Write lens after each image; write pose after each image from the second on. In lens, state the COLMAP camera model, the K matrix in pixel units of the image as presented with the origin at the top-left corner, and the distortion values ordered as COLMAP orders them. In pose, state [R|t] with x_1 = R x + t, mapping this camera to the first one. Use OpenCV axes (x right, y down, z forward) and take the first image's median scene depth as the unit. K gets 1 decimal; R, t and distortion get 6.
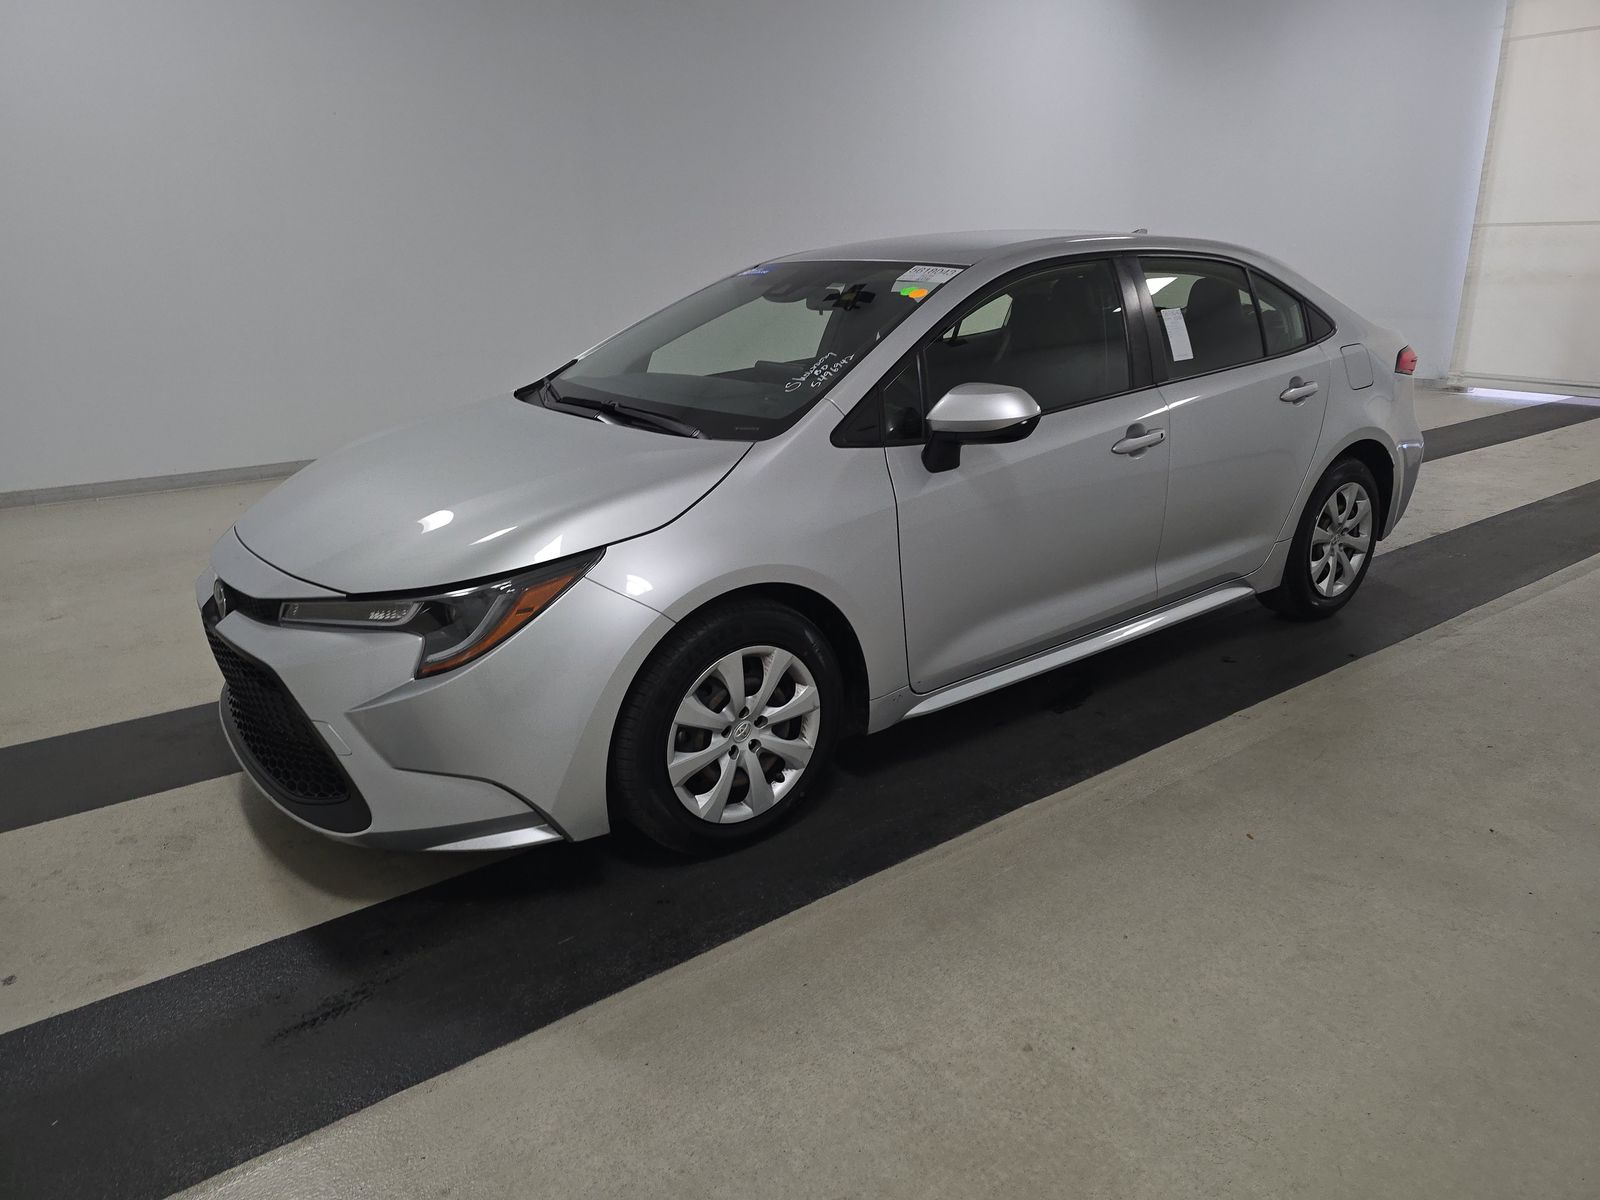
lens RADIAL K [[1071.1, 0, 808.1], [0, 1071.1, 597.6], [0, 0, 1]] dist [0.023318, -0.009473]
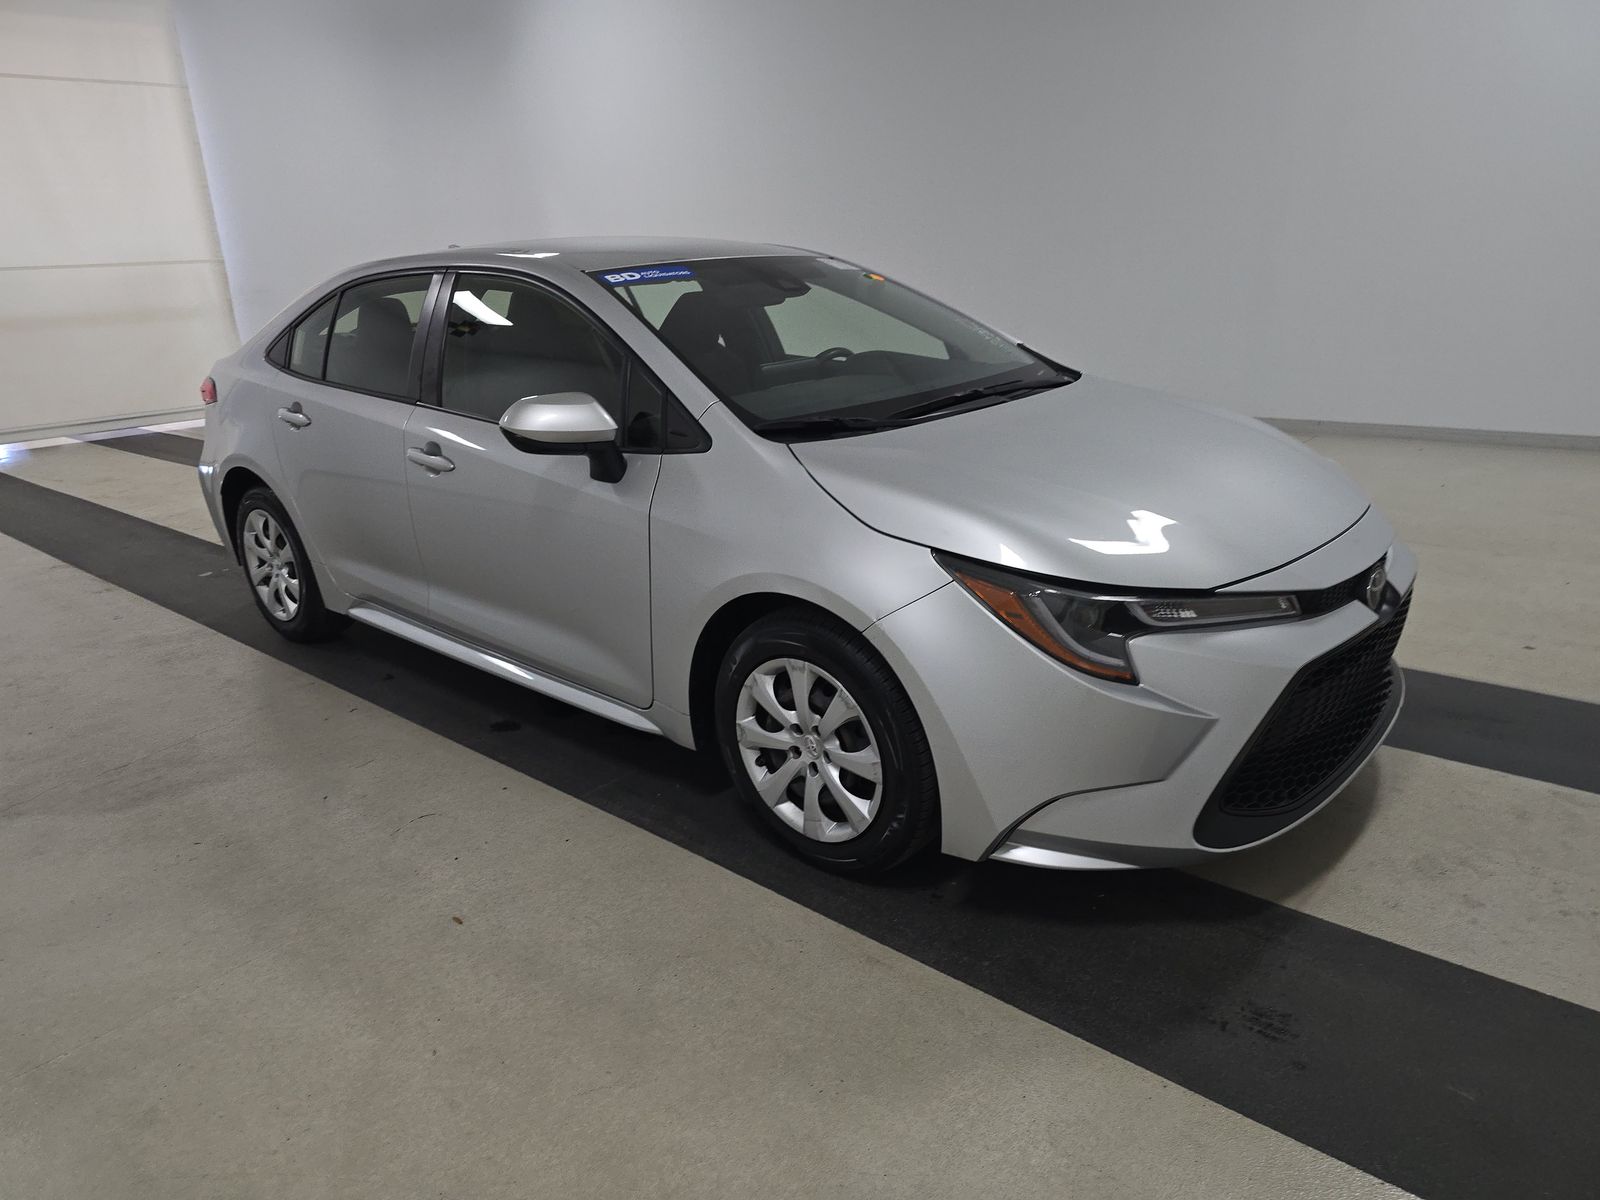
lens RADIAL K [[1071.1, 0, 800.8], [0, 1071.1, 602.5], [0, 0, 1]] dist [0.023318, -0.009473]
pose [[-0.191200, -0.281821, 0.940223, -1.318880], [0.346337, 0.876914, 0.333275, -0.457110], [-0.918419, 0.389356, -0.070061, 1.524930]]
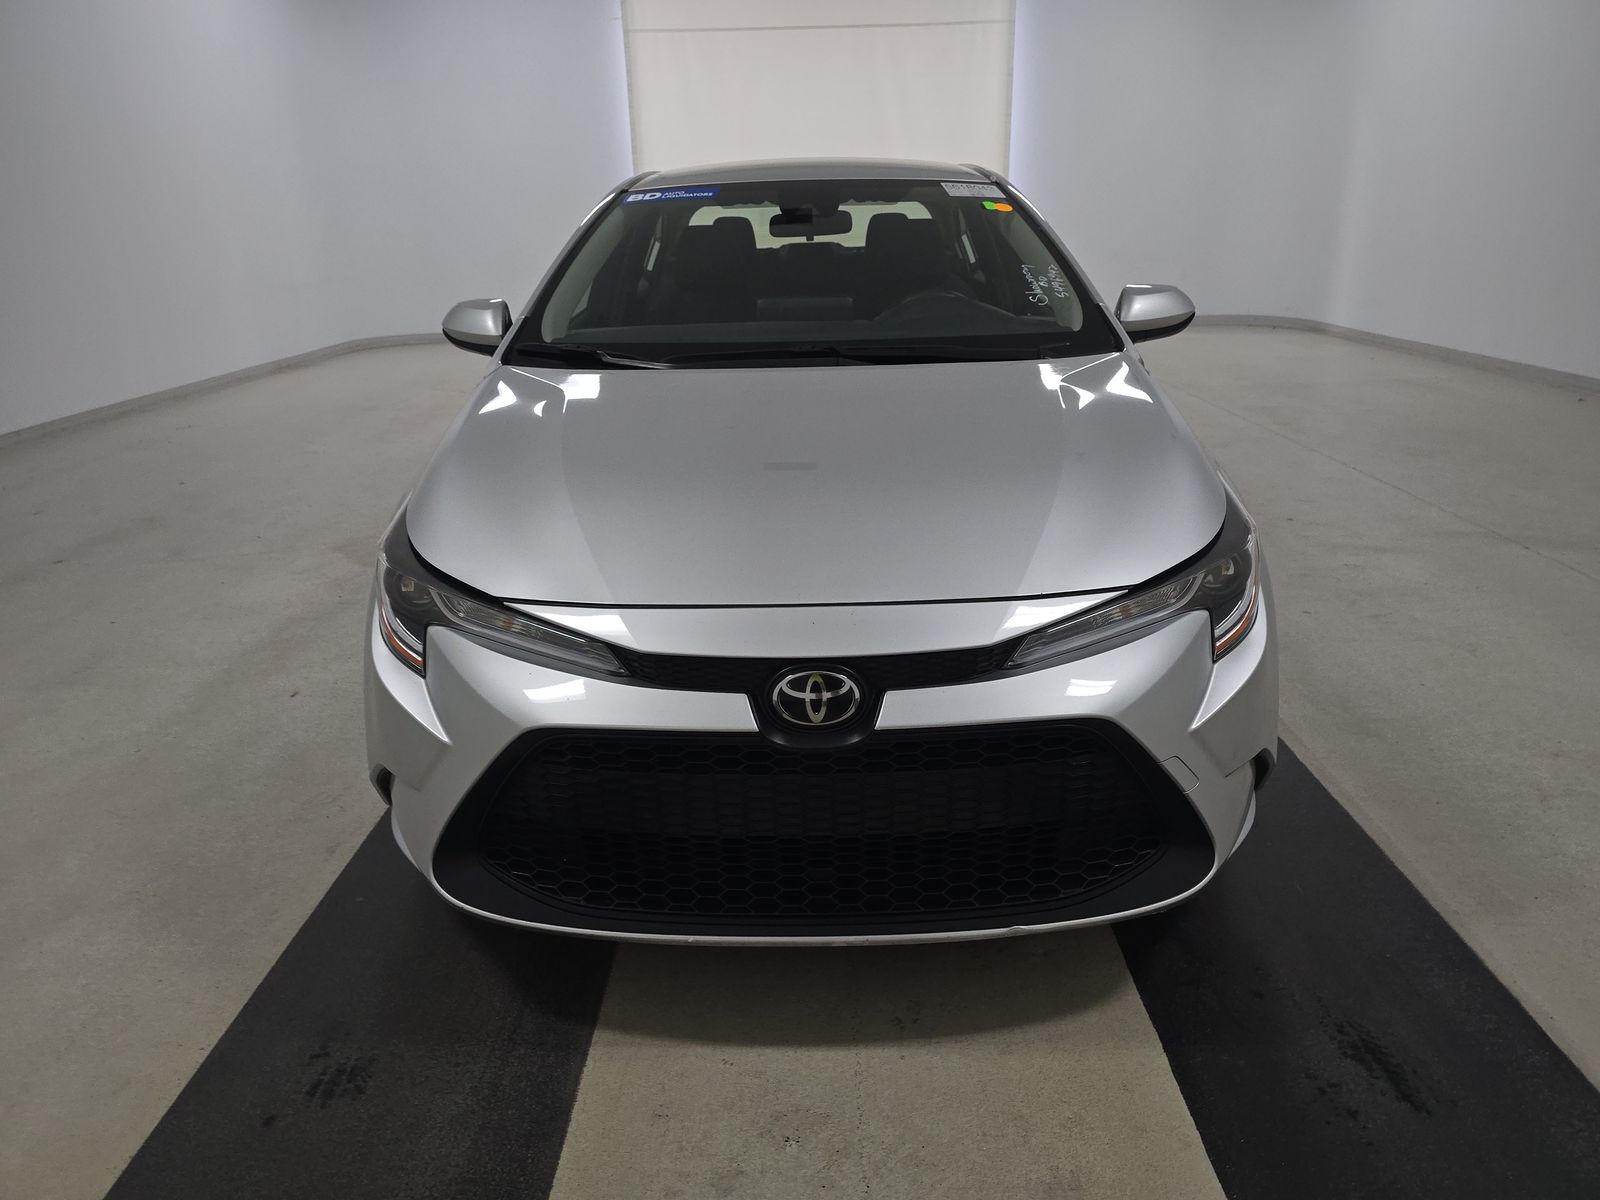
lens RADIAL K [[1071.1, 0, 803.2], [0, 1071.1, 602.4], [0, 0, 1]] dist [0.023318, -0.009473]
pose [[0.614841, -0.265758, 0.742525, -0.990612], [0.251104, 0.958482, 0.135127, -0.131230], [-0.747608, 0.103369, 0.656047, 0.610461]]
